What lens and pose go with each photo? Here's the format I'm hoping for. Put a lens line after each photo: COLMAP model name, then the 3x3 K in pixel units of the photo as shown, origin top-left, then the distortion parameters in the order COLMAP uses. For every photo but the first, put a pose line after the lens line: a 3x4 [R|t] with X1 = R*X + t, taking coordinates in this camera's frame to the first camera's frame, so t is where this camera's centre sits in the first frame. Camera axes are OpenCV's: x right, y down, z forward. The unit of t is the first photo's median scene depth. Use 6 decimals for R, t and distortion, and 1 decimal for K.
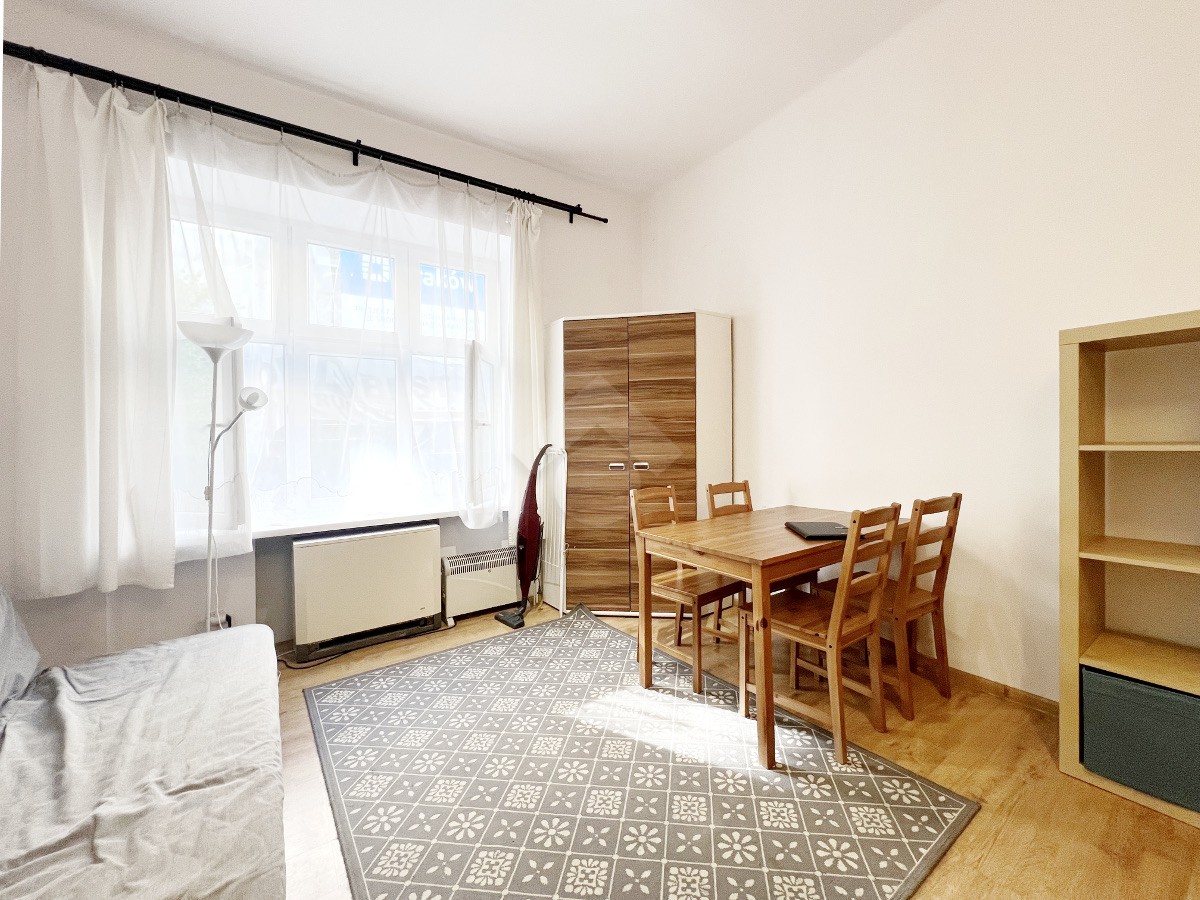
lens RADIAL K [[496.7, 0, 602.3], [0, 496.7, 456.6], [0, 0, 1]] dist [-0.001568, -0.000964]
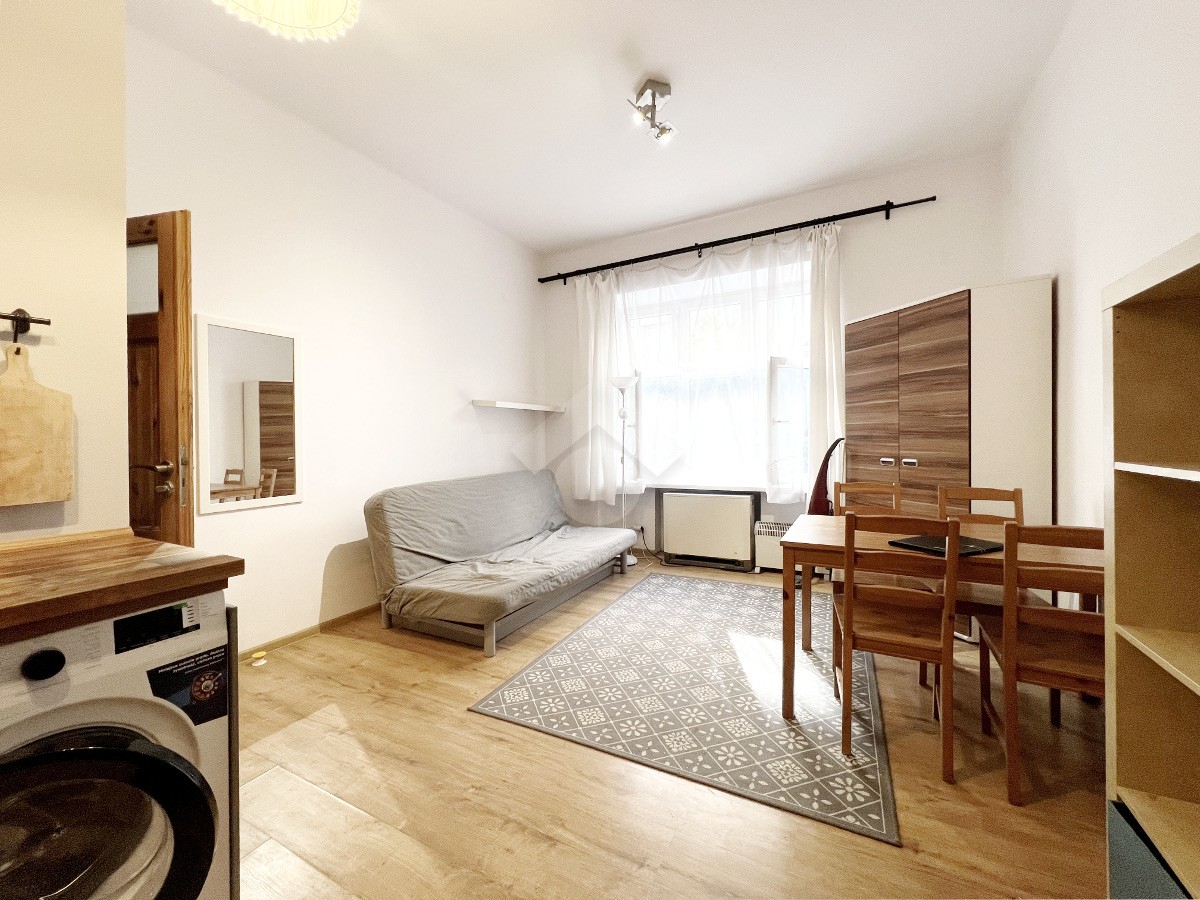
lens RADIAL K [[483.9, 0, 600.0], [0, 483.9, 450.0], [0, 0, 1]] dist [-0.001186, -0.000109]
pose [[0.432792, 0.041881, -0.900520, 0.667868], [-0.024101, 0.999101, 0.034883, -0.023894], [0.901171, 0.006606, 0.433413, 0.054517]]
